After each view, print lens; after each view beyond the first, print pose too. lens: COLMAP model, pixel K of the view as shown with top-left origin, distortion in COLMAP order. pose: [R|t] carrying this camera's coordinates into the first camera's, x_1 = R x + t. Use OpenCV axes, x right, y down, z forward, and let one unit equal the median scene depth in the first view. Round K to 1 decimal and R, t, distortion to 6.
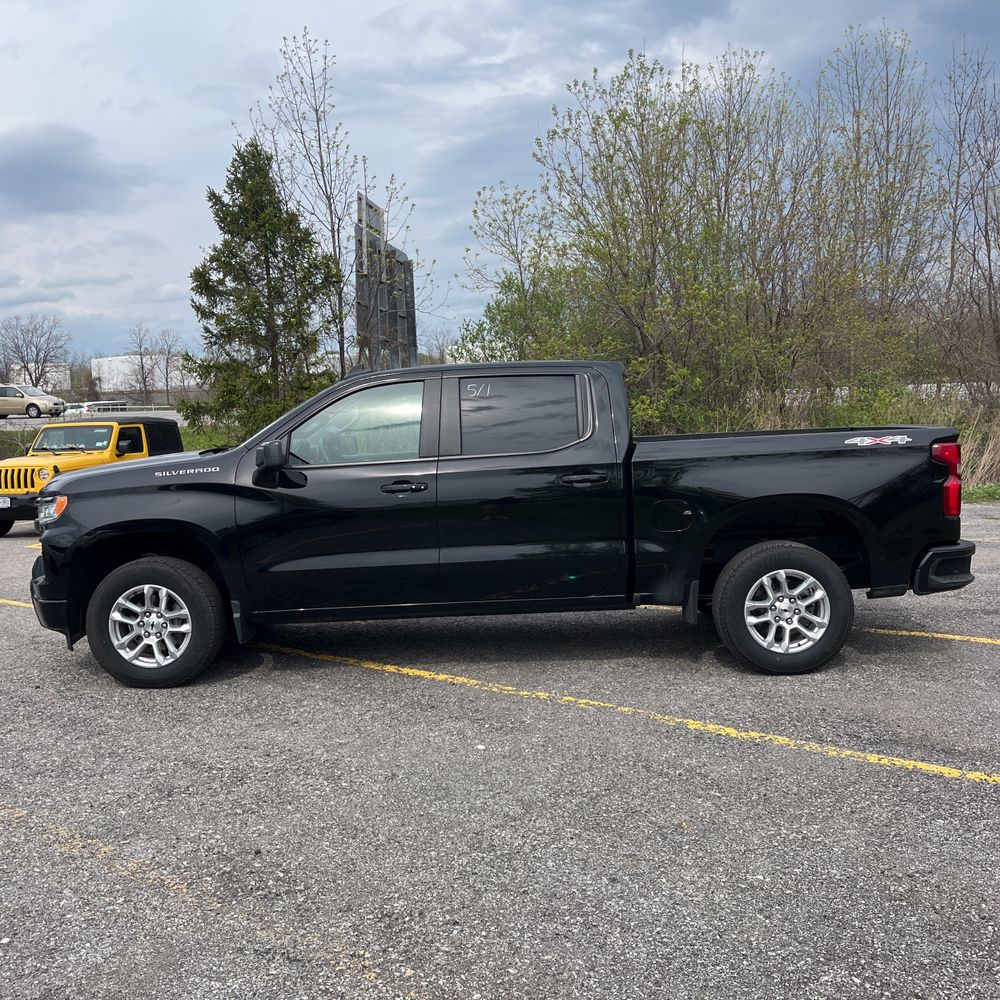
lens RADIAL K [[1020.6, 0, 497.8], [0, 1020.6, 507.0], [0, 0, 1]] dist [0.029058, 0.000000]
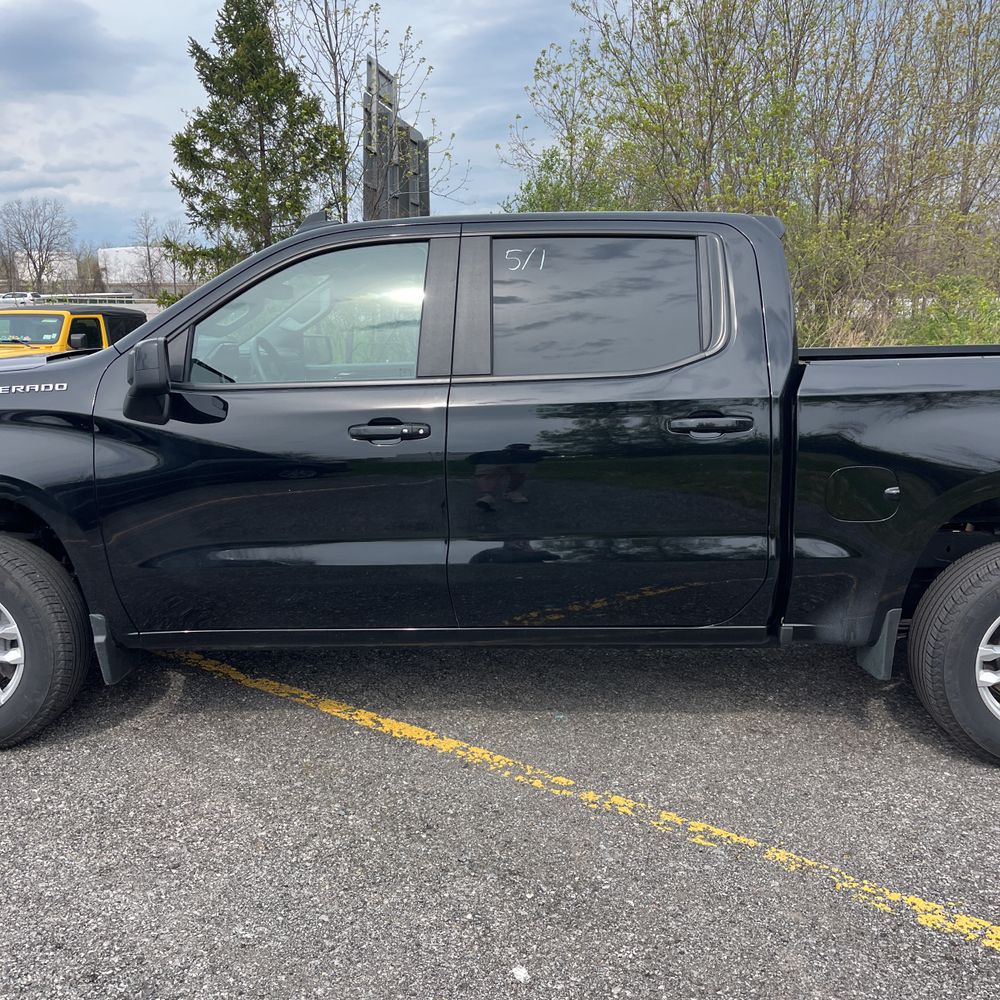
lens RADIAL K [[1020.6, 0, 494.7], [0, 1020.6, 500.6], [0, 0, 1]] dist [0.029058, 0.000000]
pose [[0.999443, 0.031029, -0.012322, -0.021853], [-0.029864, 0.995886, 0.085547, -0.026452], [0.014926, -0.085131, 0.996258, 0.378023]]
